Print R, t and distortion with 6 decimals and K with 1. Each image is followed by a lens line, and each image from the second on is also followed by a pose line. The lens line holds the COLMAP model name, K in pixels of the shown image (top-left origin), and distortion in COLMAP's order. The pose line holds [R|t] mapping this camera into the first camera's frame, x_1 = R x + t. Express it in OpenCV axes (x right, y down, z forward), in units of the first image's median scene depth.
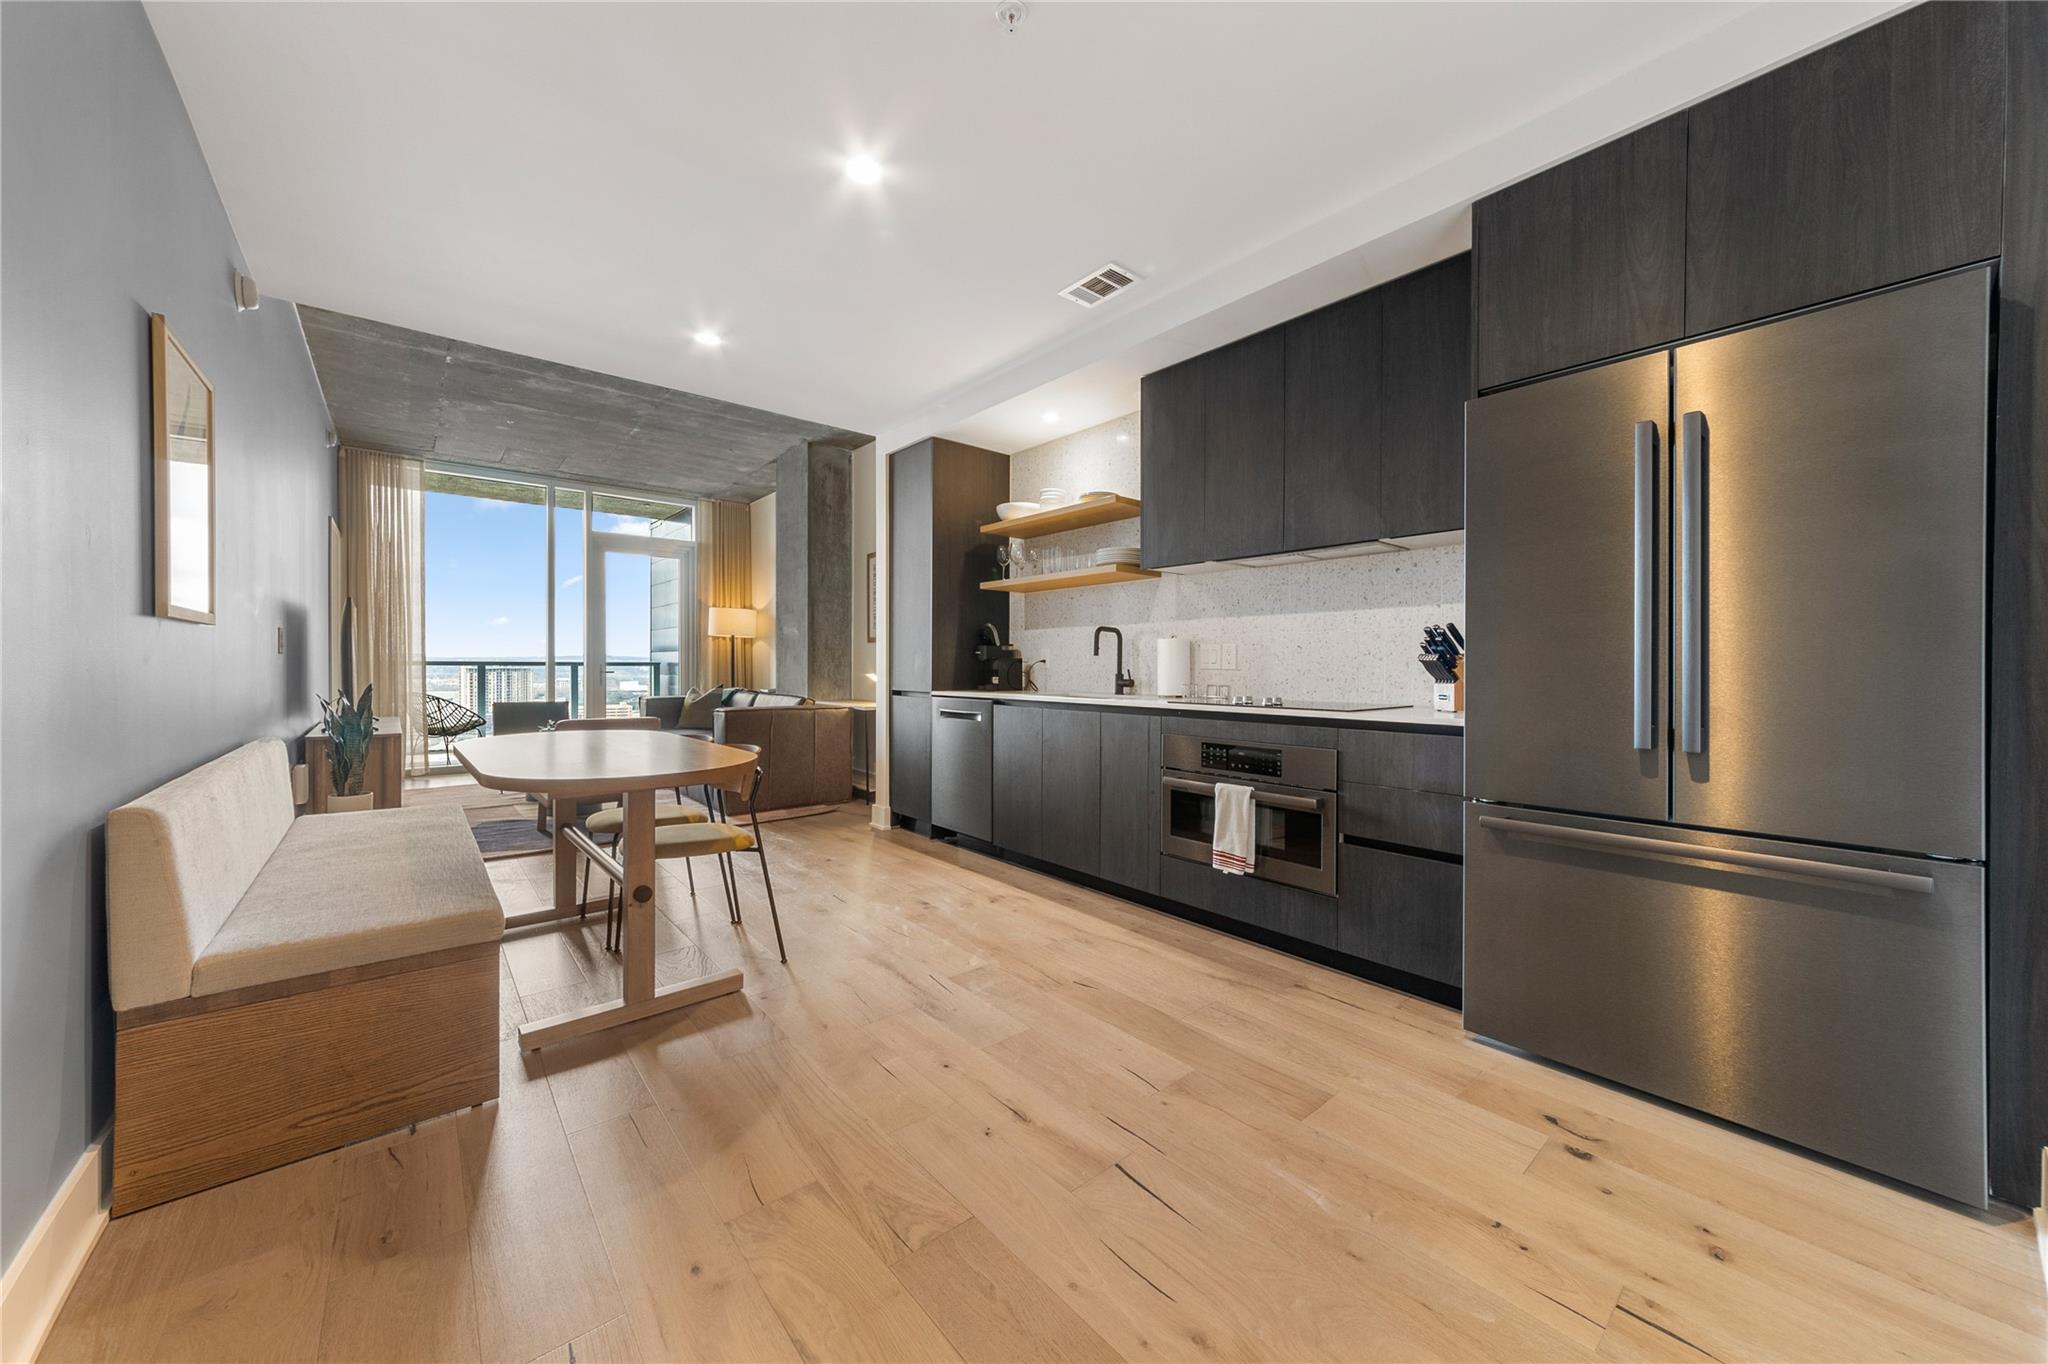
lens RADIAL K [[731.6, 0, 1031.9], [0, 731.6, 673.2], [0, 0, 1]] dist [0.000237, -0.000038]
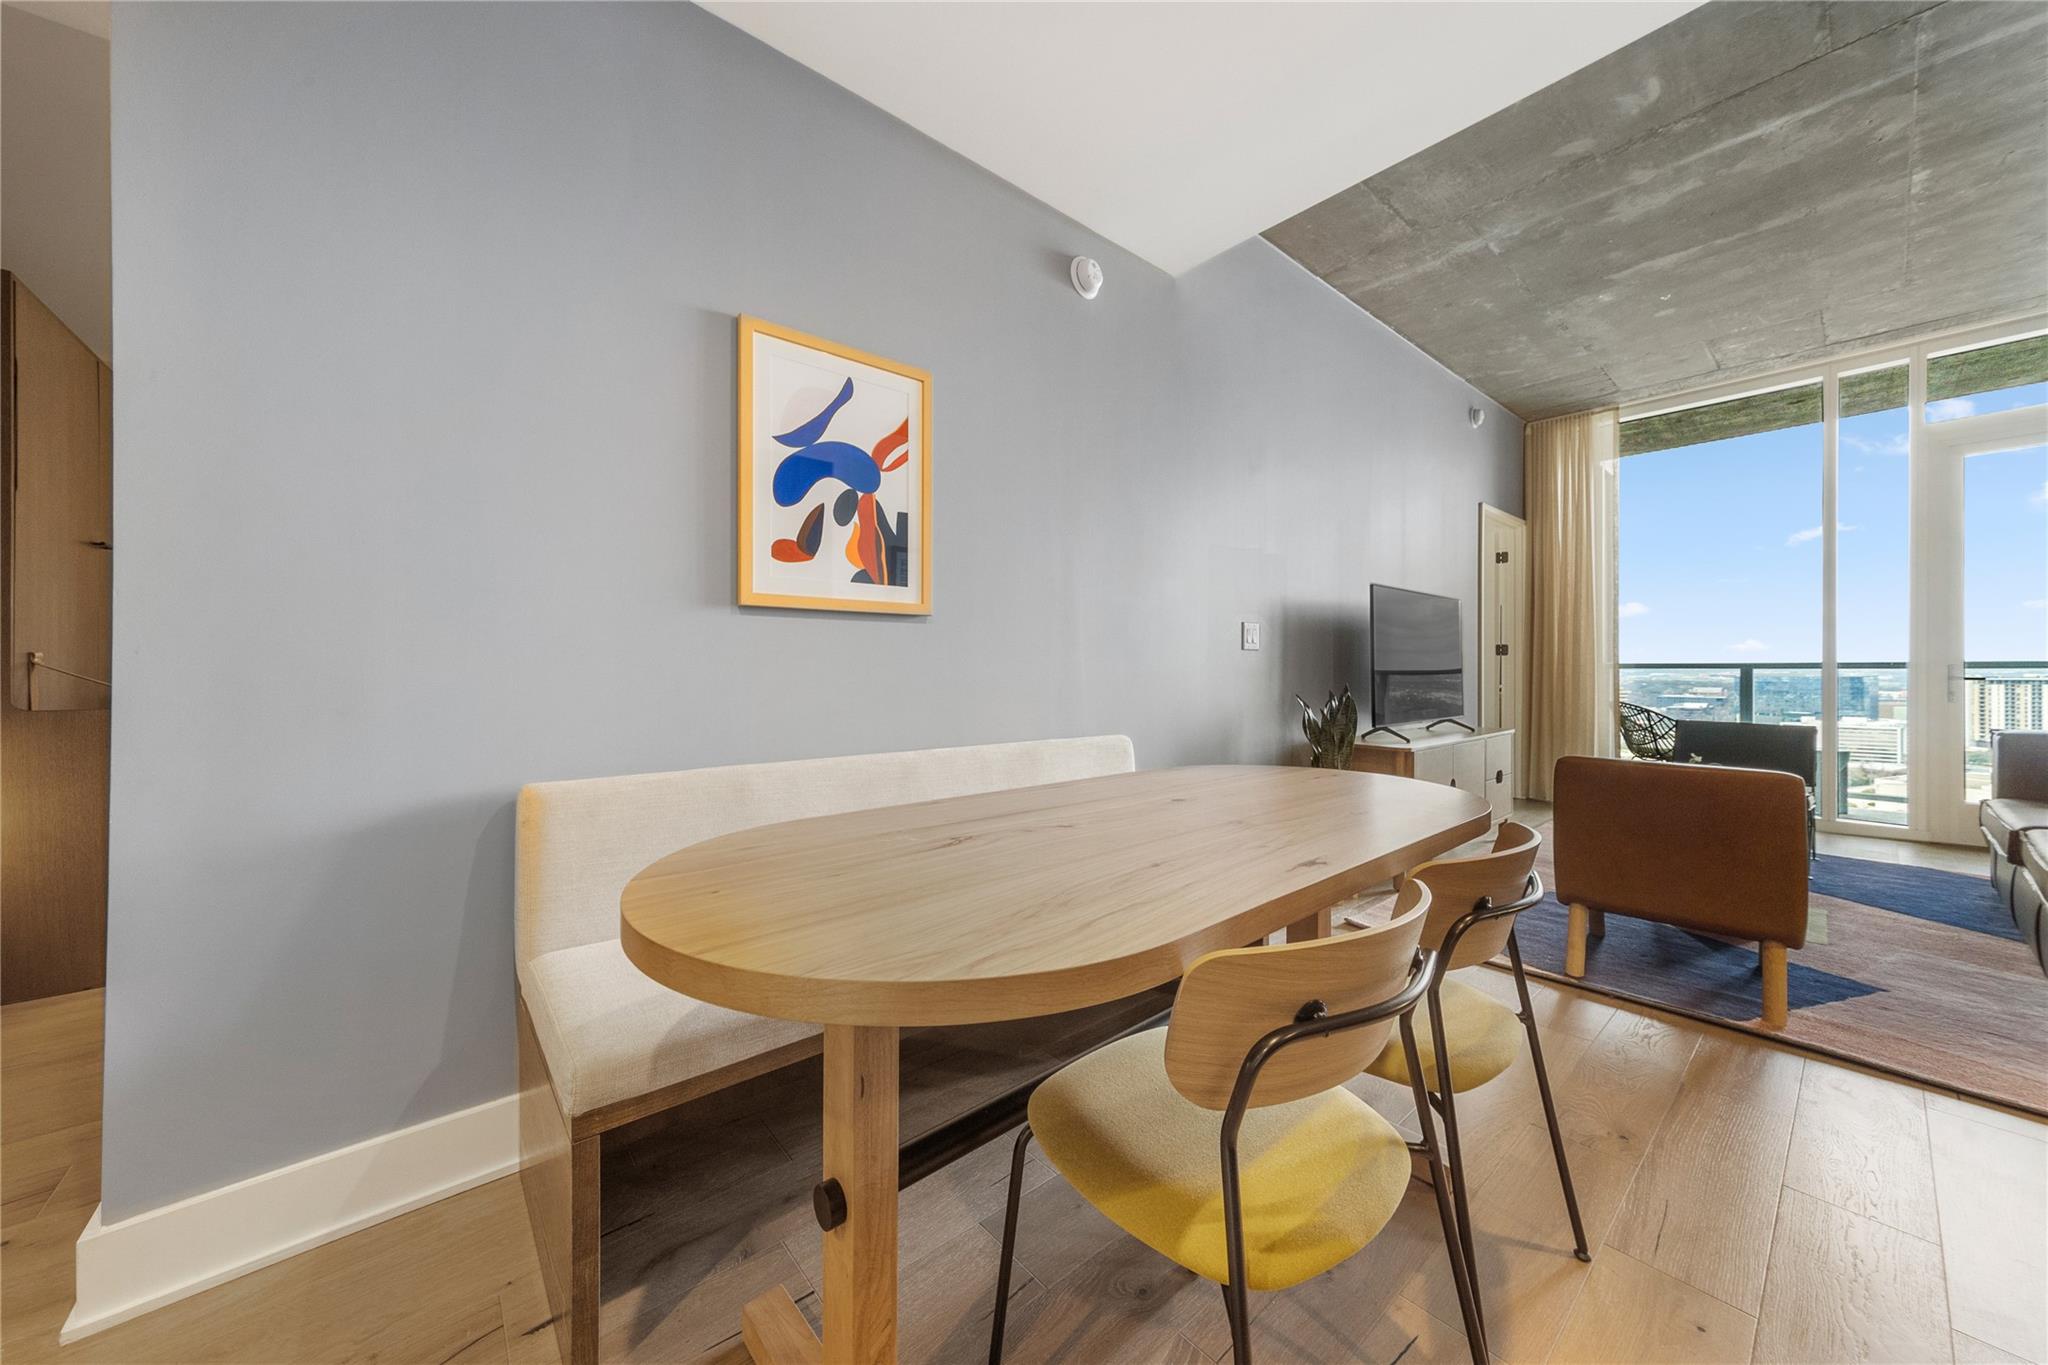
lens RADIAL K [[738.3, 0, 1017.2], [0, 738.3, 674.2], [0, 0, 1]] dist [-0.010367, 0.005451]
pose [[-0.004994, -0.001519, -0.999986, -0.071128], [-0.011720, 0.999930, -0.001461, 0.007050], [0.999919, 0.011713, -0.005011, 0.612071]]
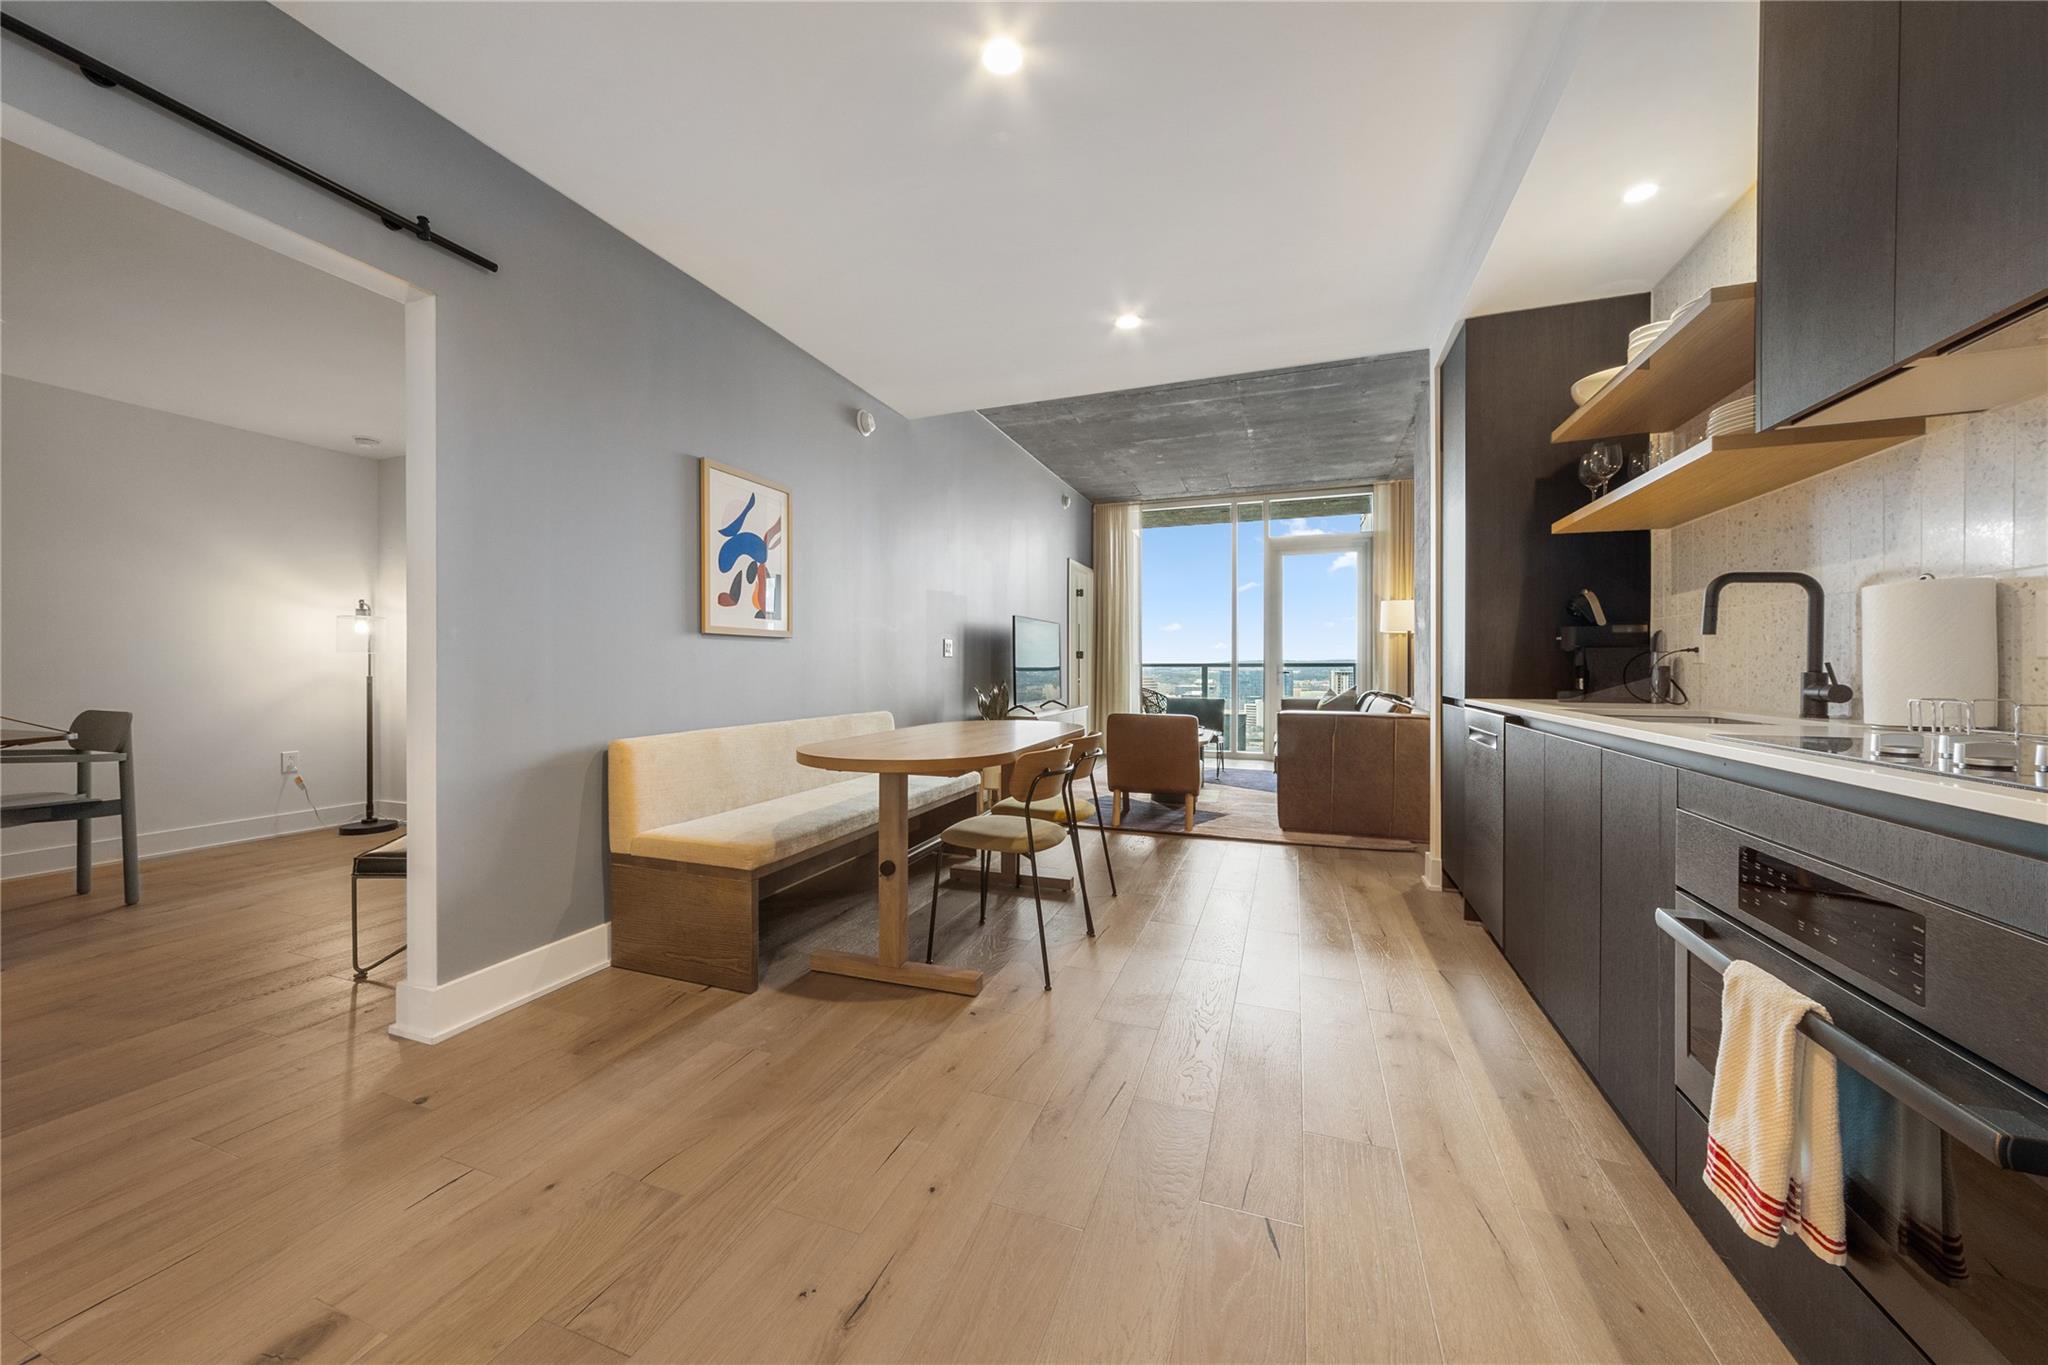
lens RADIAL K [[738.3, 0, 1017.2], [0, 738.3, 674.2], [0, 0, 1]] dist [-0.010367, 0.005451]
pose [[0.478648, 0.002885, -0.878002, 0.291584], [-0.007234, 0.999974, -0.000657, 0.005951], [0.877977, 0.006666, 0.478656, 0.358646]]
